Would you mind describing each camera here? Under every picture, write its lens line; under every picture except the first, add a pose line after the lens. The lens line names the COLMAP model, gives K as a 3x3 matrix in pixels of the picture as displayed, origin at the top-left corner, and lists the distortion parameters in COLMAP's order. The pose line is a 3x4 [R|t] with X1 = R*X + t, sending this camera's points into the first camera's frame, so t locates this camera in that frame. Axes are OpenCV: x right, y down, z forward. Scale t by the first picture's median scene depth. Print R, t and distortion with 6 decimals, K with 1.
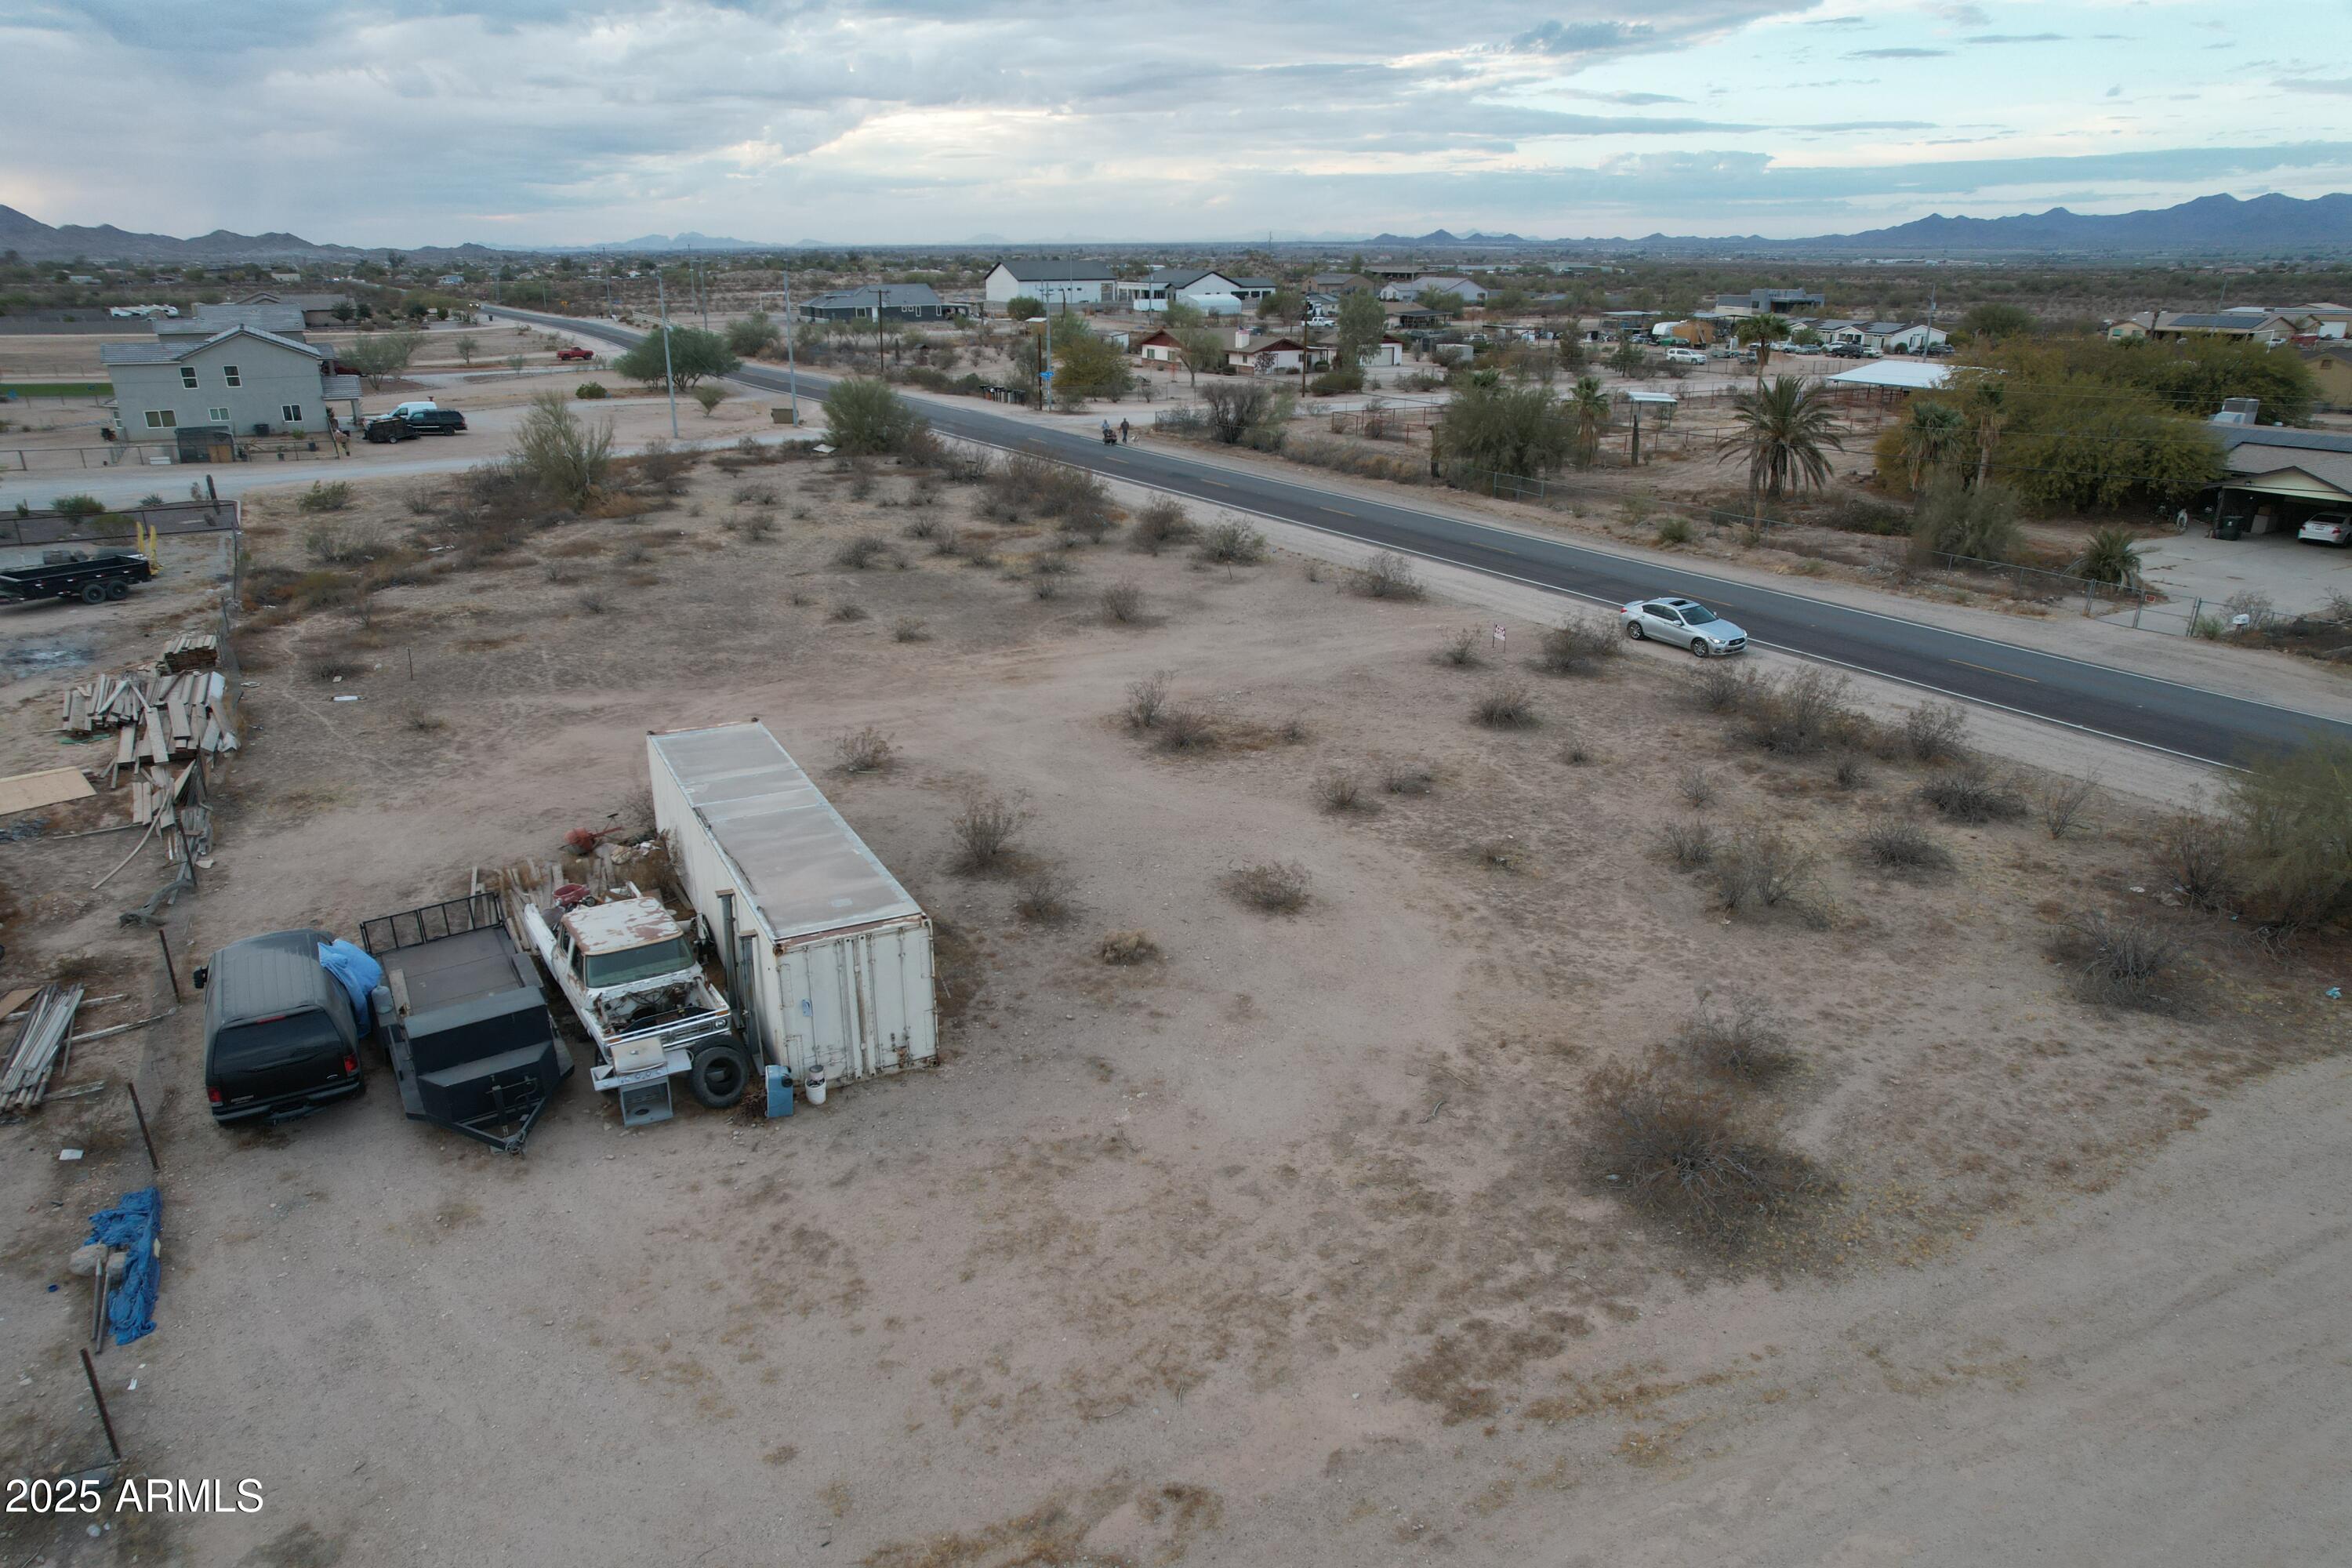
lens RADIAL K [[1504.7, 0, 1166.4], [0, 1504.7, 789.3], [0, 0, 1]] dist [-0.070523, 0.058050]
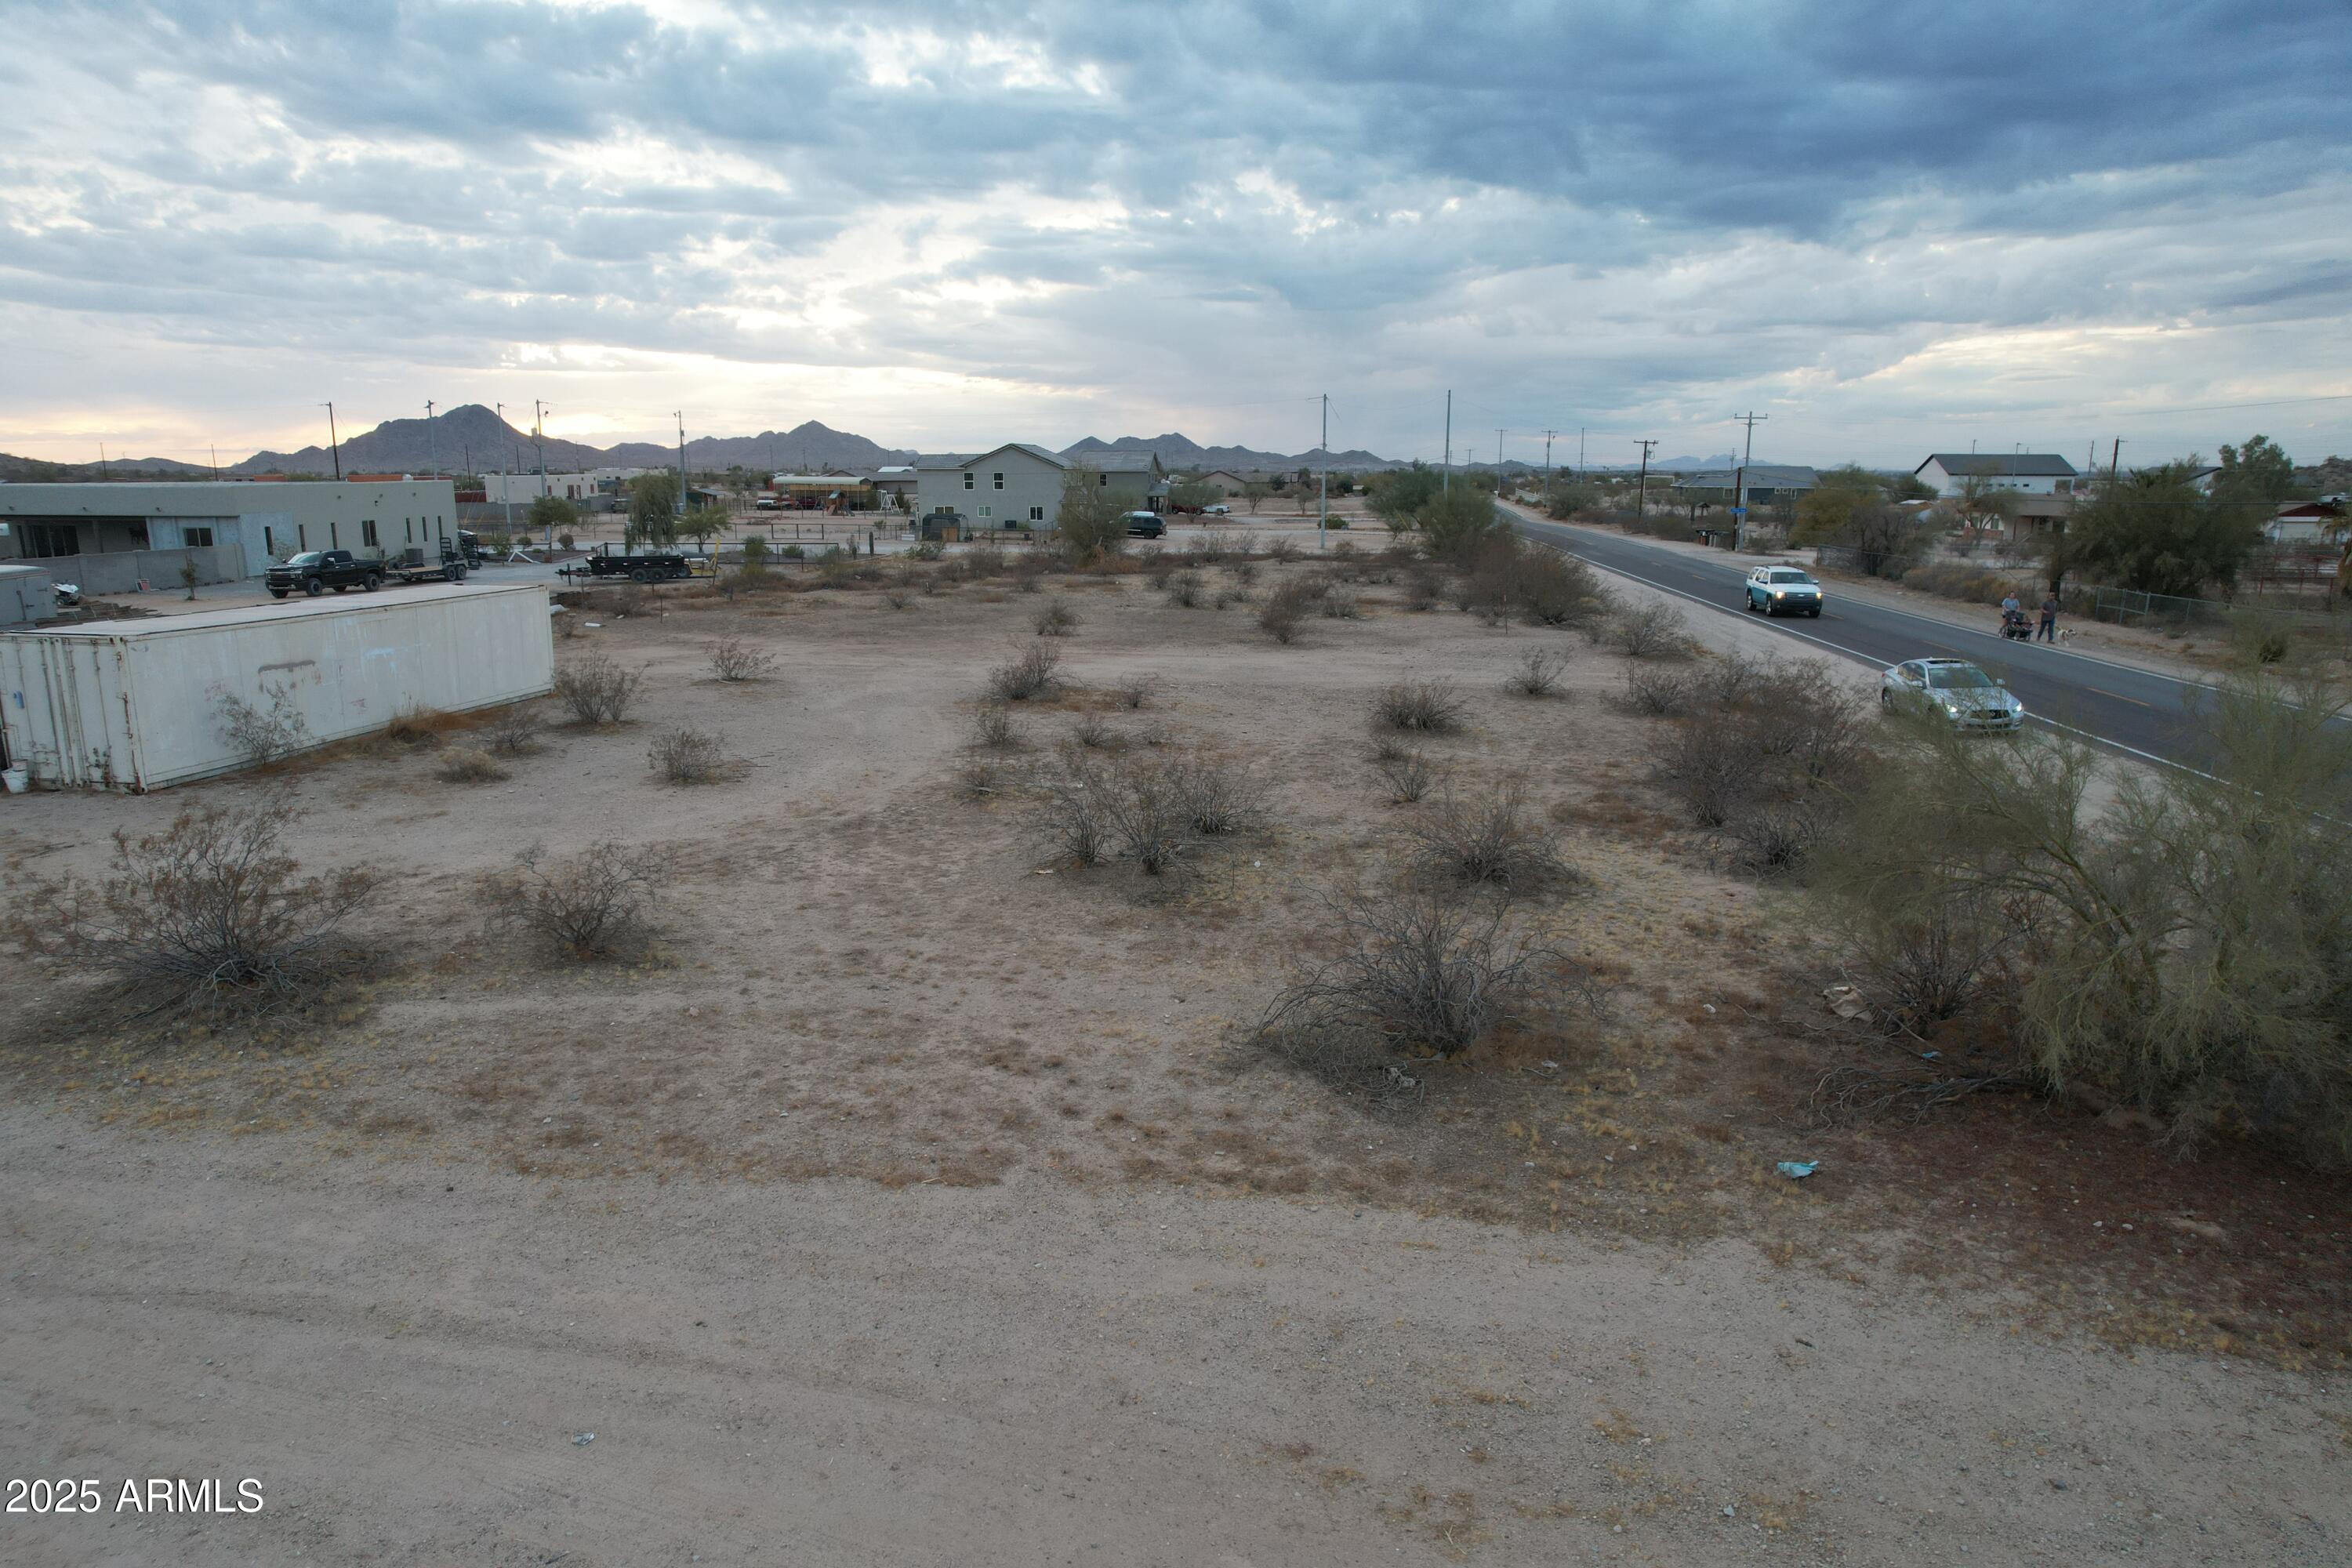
lens RADIAL K [[1506.2, 0, 1176.0], [0, 1506.2, 784.0], [0, 0, 1]] dist [-0.096870, 0.079381]
pose [[0.805519, 0.121673, -0.579944, 0.915312], [-0.201863, 0.976499, -0.075509, 0.101353], [0.557127, 0.177893, 0.811149, 0.539815]]
